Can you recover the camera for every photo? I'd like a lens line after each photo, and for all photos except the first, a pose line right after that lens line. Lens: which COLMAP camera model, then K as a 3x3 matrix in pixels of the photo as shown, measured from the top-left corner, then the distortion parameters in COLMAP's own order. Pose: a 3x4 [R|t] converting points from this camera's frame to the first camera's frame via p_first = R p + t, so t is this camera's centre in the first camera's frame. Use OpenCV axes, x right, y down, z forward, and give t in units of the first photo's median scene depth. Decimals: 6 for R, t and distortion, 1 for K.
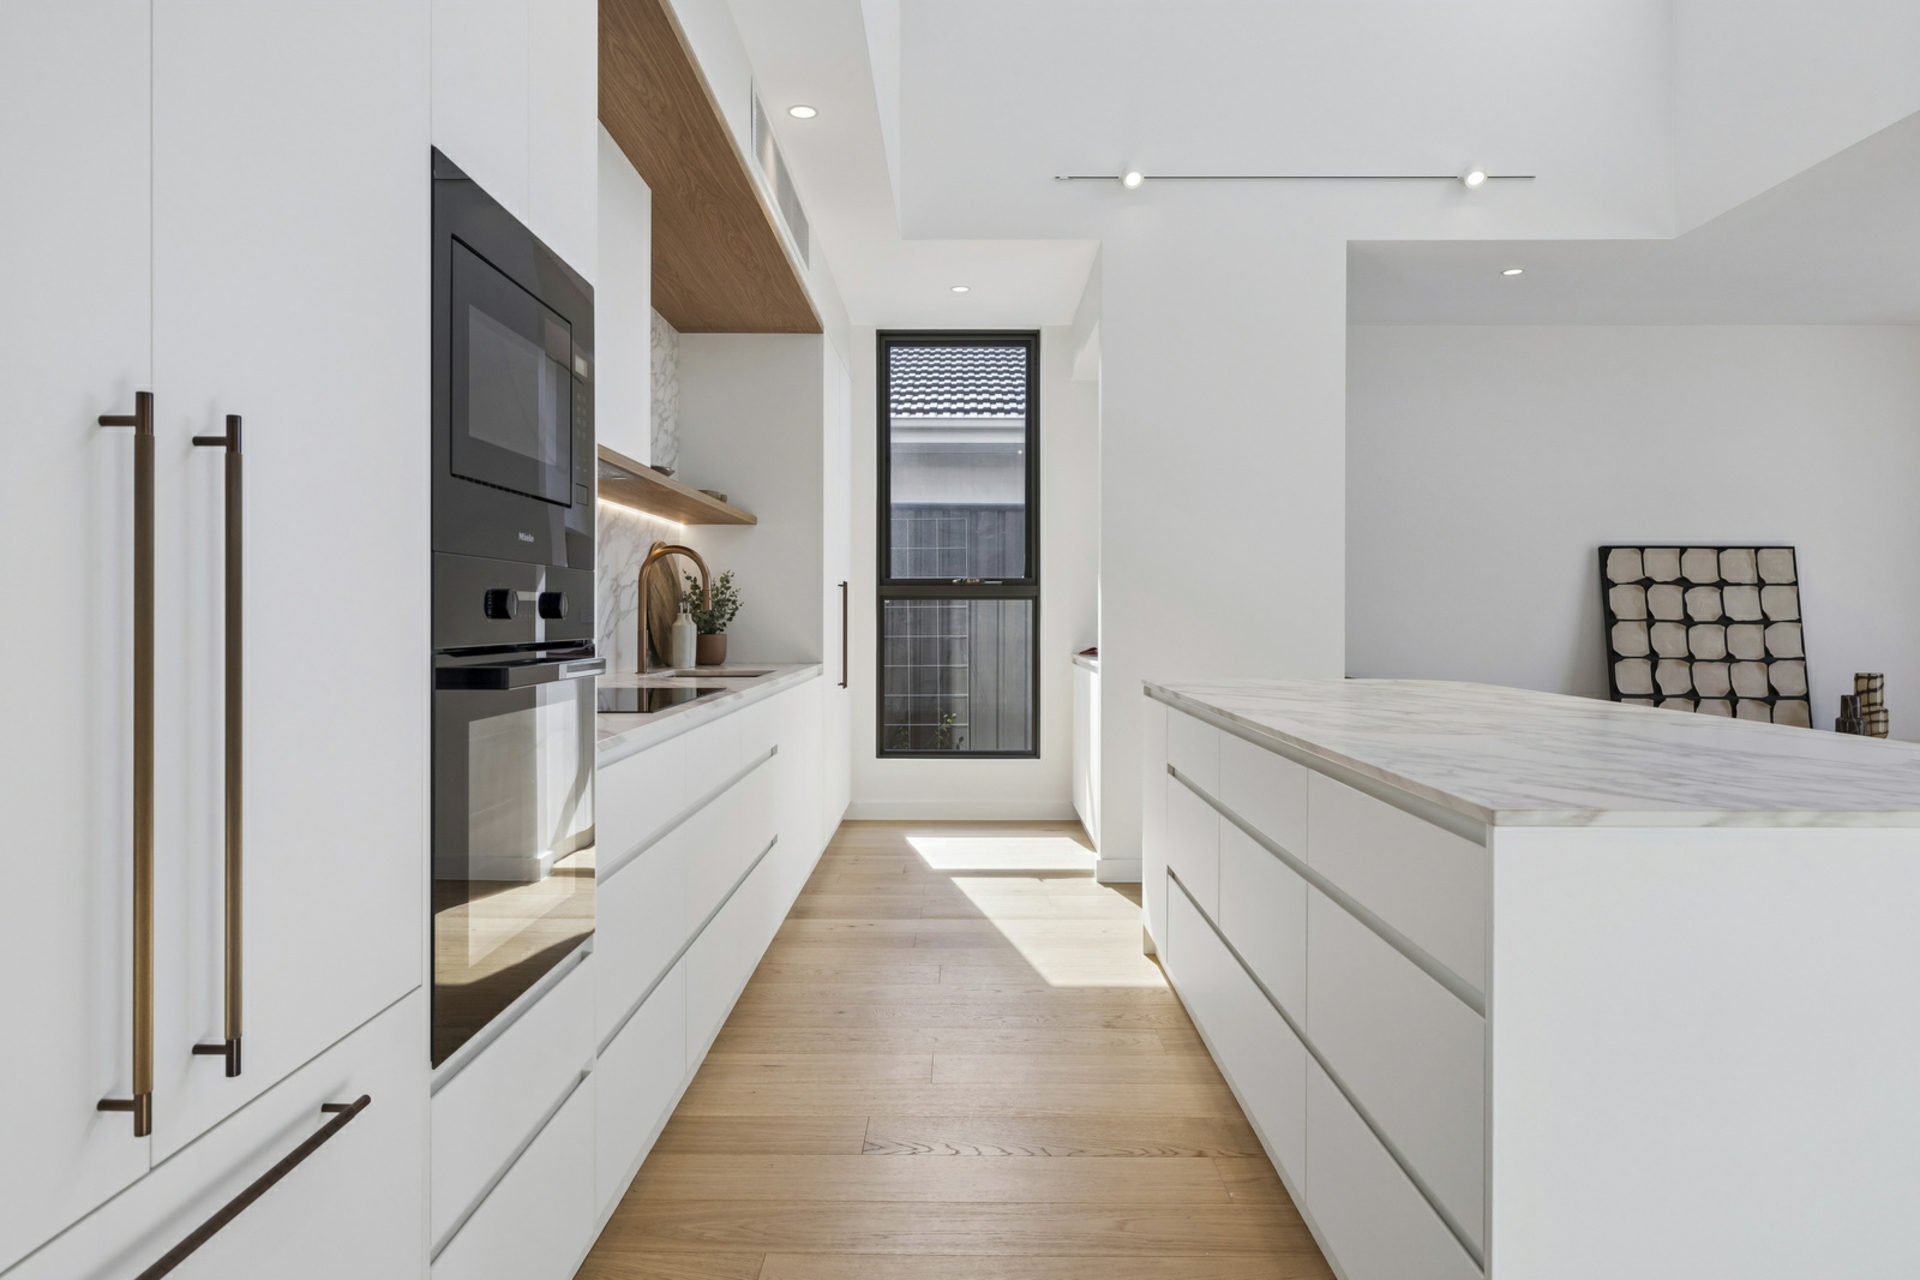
lens RADIAL K [[1199.6, 0, 953.9], [0, 1199.6, 621.7], [0, 0, 1]] dist [0.003678, -0.002717]
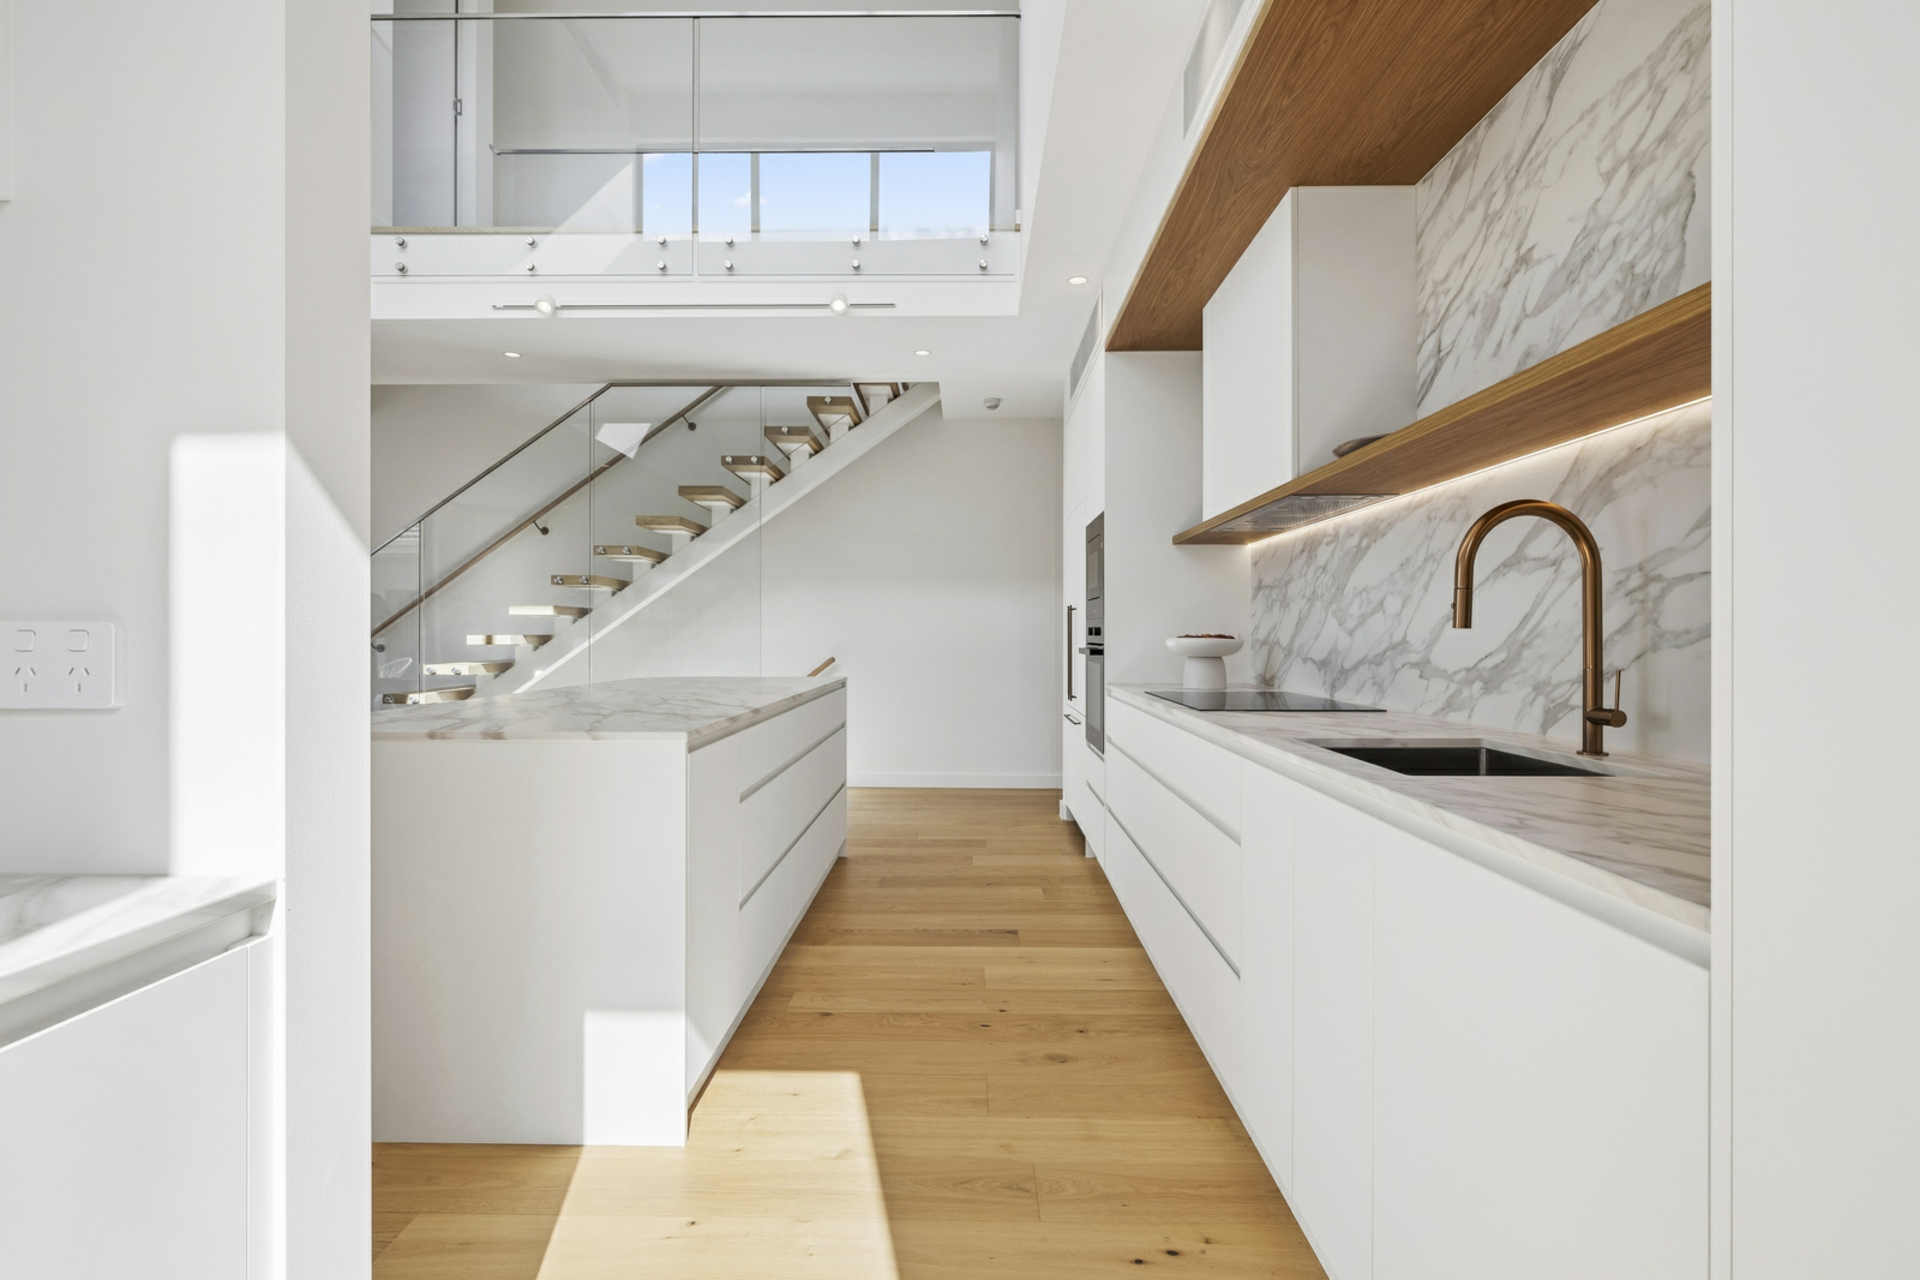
lens RADIAL K [[909.0, 0, 960.1], [0, 909.0, 635.8], [0, 0, 1]] dist [0.003340, 0.000429]
pose [[-1.000000, -0.000480, -0.000018, 0.004840], [-0.000480, 0.999960, 0.008922, -0.007968], [0.000014, 0.008922, -0.999960, 1.219536]]
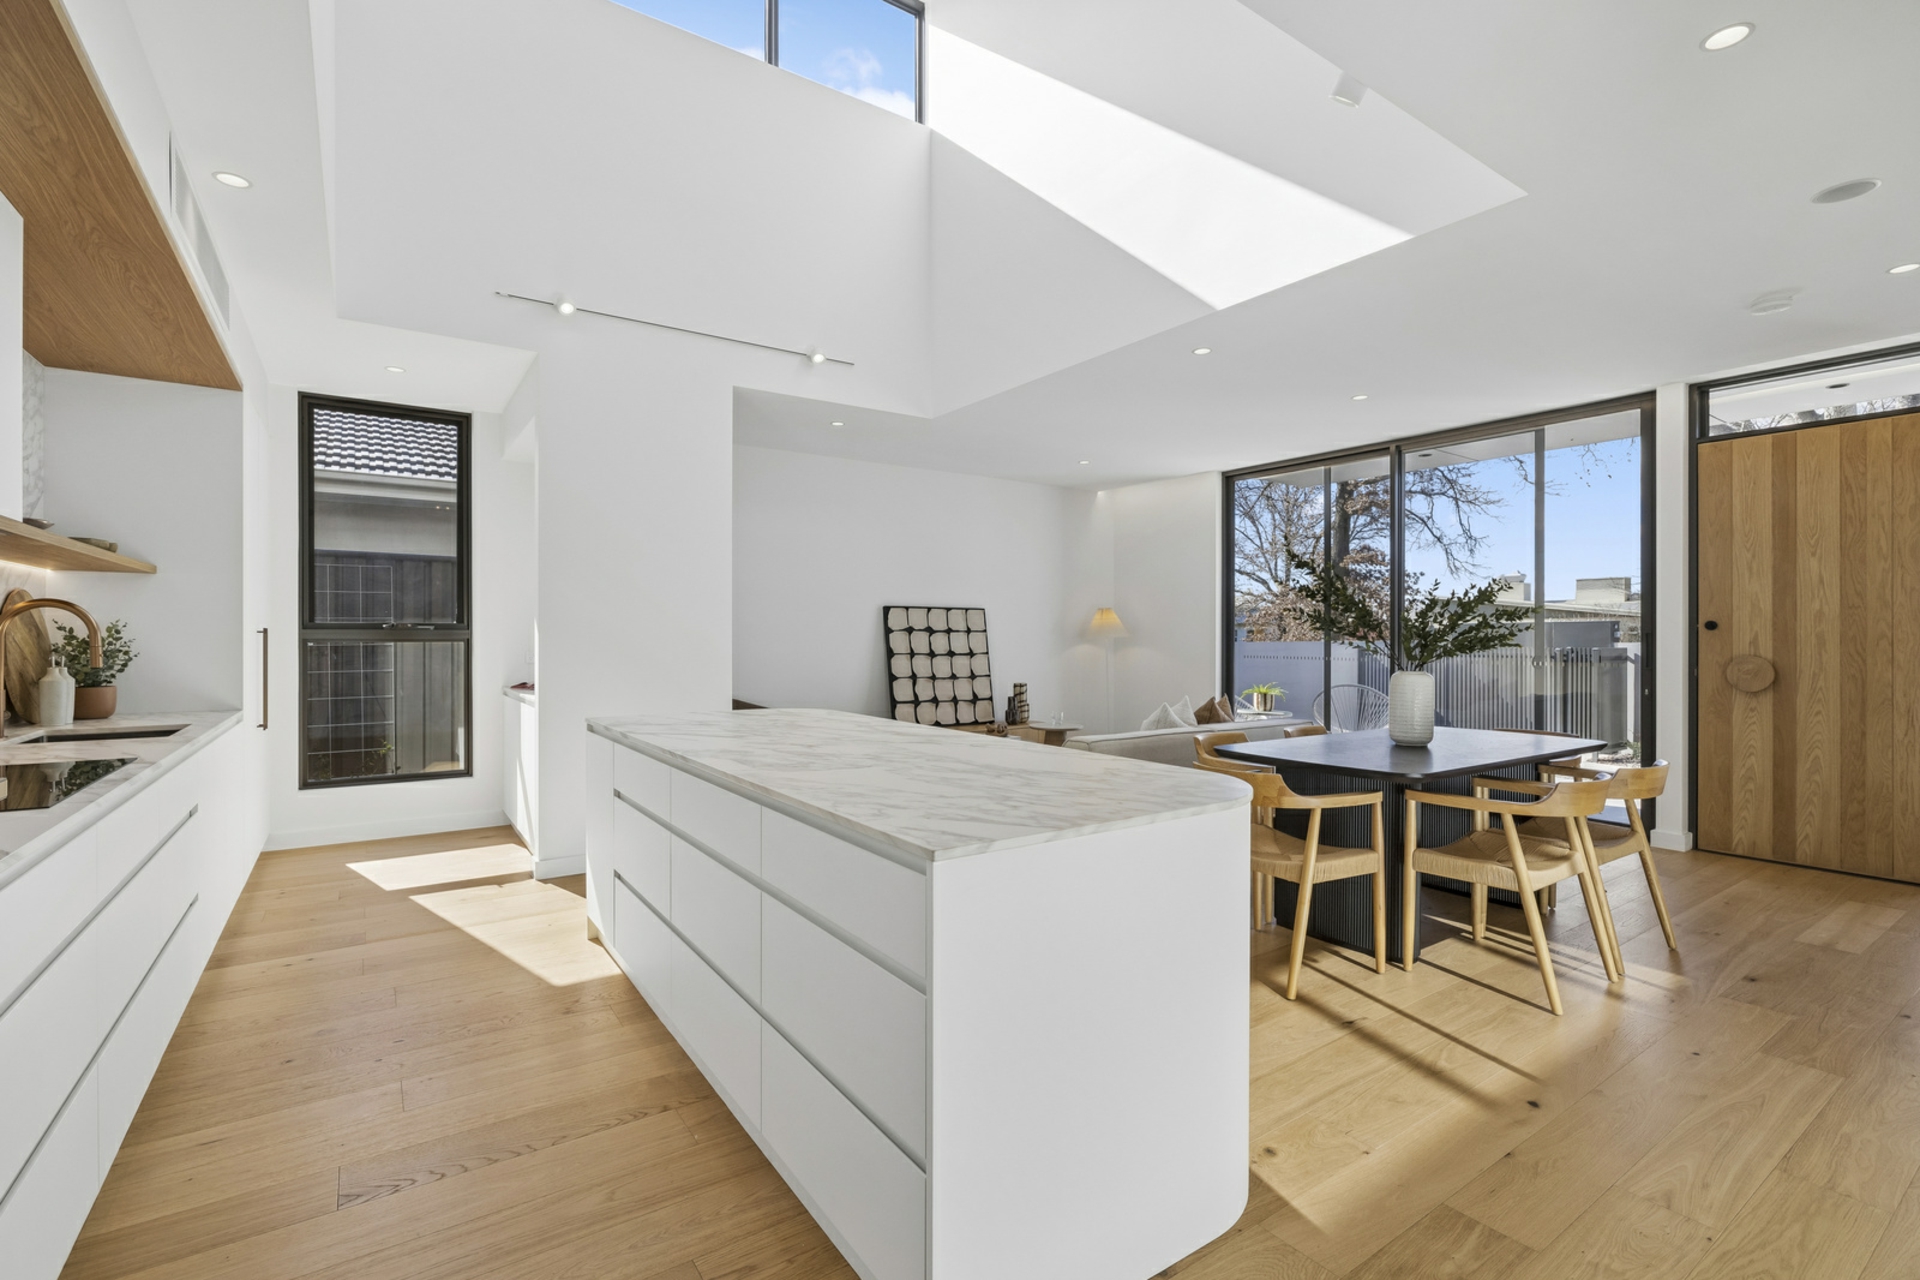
lens RADIAL K [[865.7, 0, 959.6], [0, 865.7, 640.3], [0, 0, 1]] dist [-0.005267, 0.000561]
pose [[0.818461, -0.002960, 0.574554, -0.032530], [0.002759, 0.999995, 0.001221, -0.026538], [-0.574555, 0.000586, 0.818466, 0.038964]]
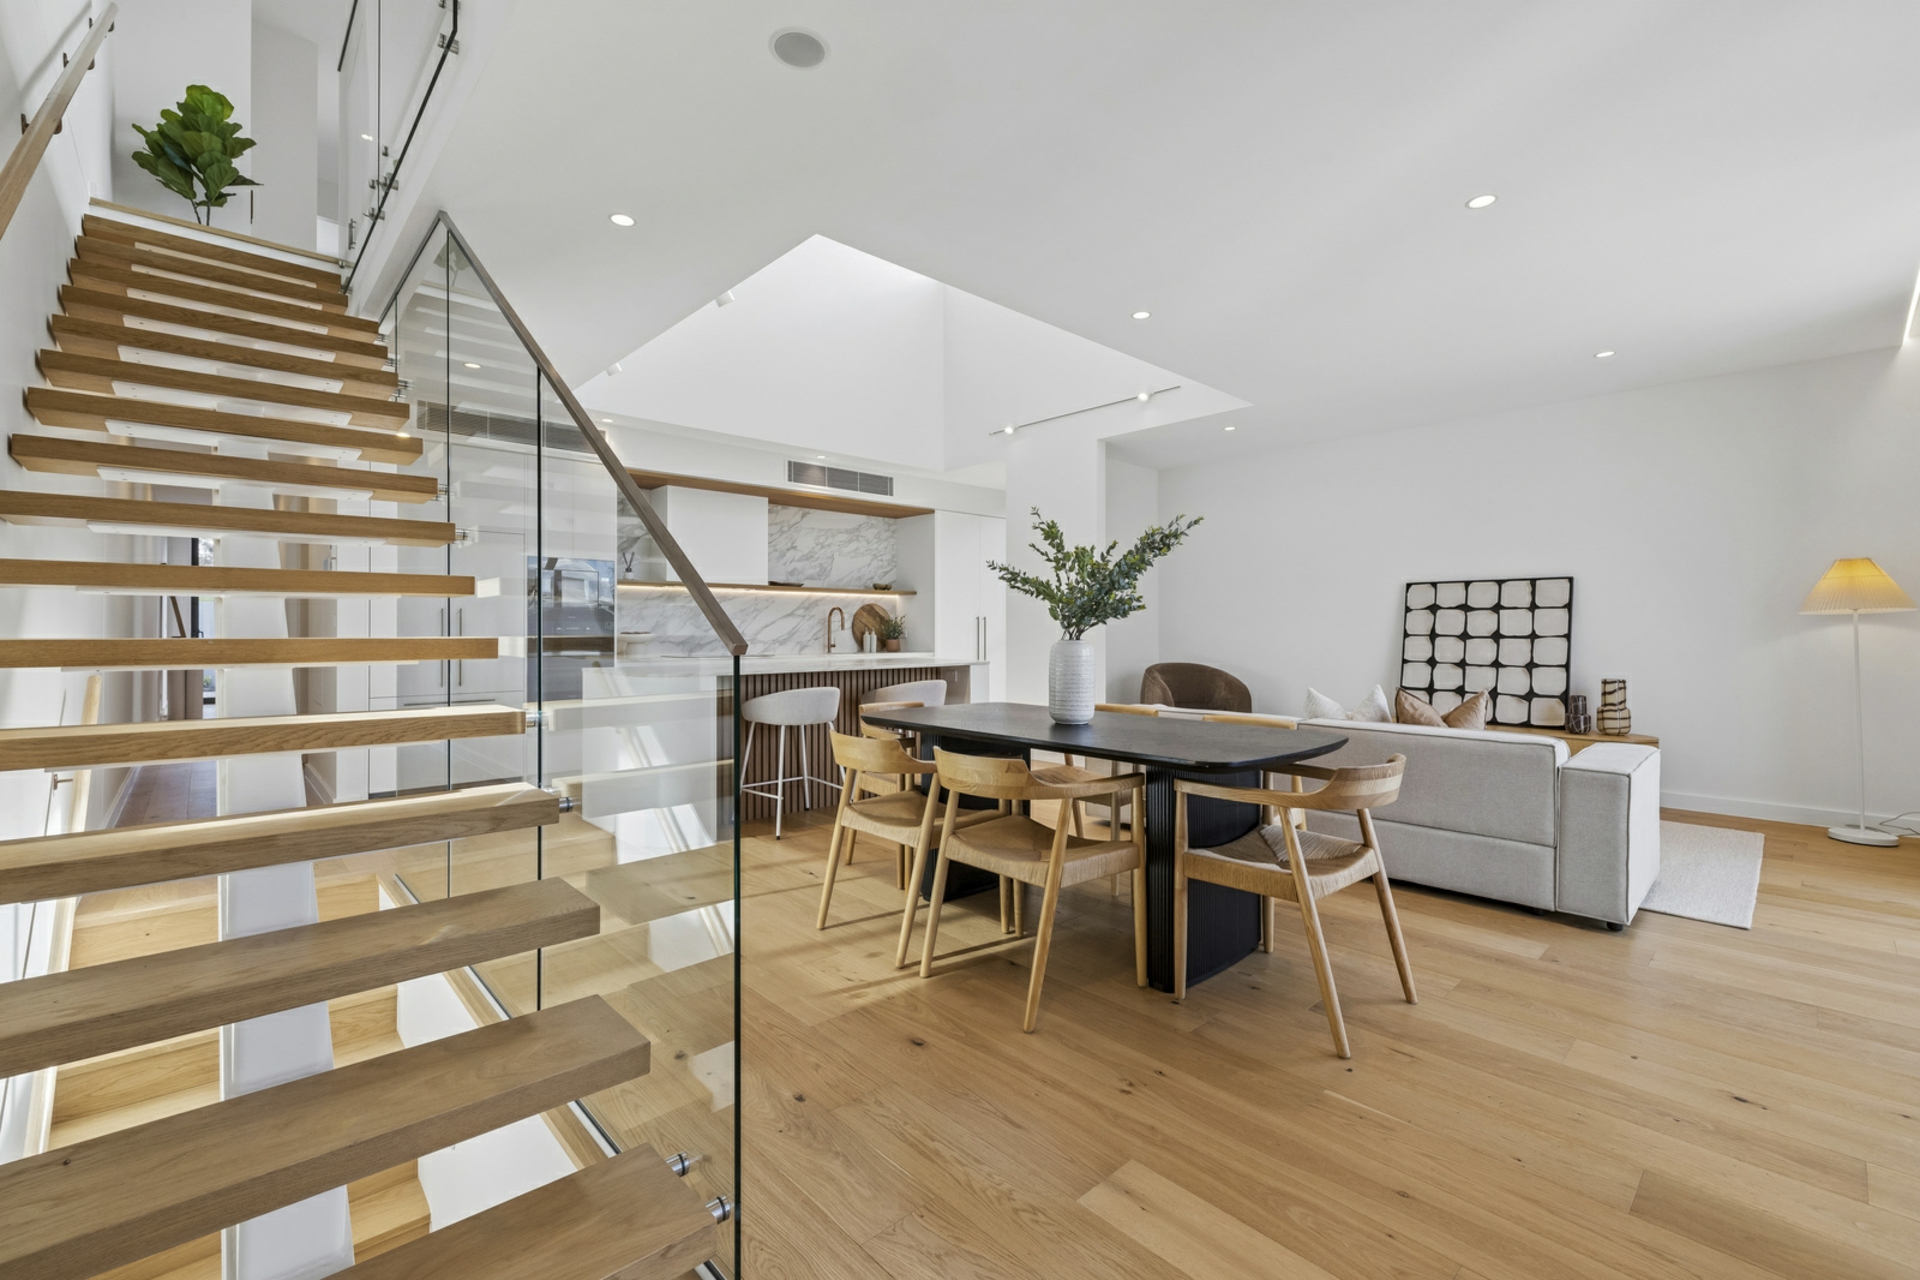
lens RADIAL K [[810.9, 0, 962.8], [0, 810.9, 628.3], [0, 0, 1]] dist [-0.002752, -0.000431]
pose [[0.688970, -0.003917, -0.724780, 1.164621], [-0.003987, 0.999950, -0.009194, 0.002232], [0.724779, 0.009224, 0.688919, -0.065040]]
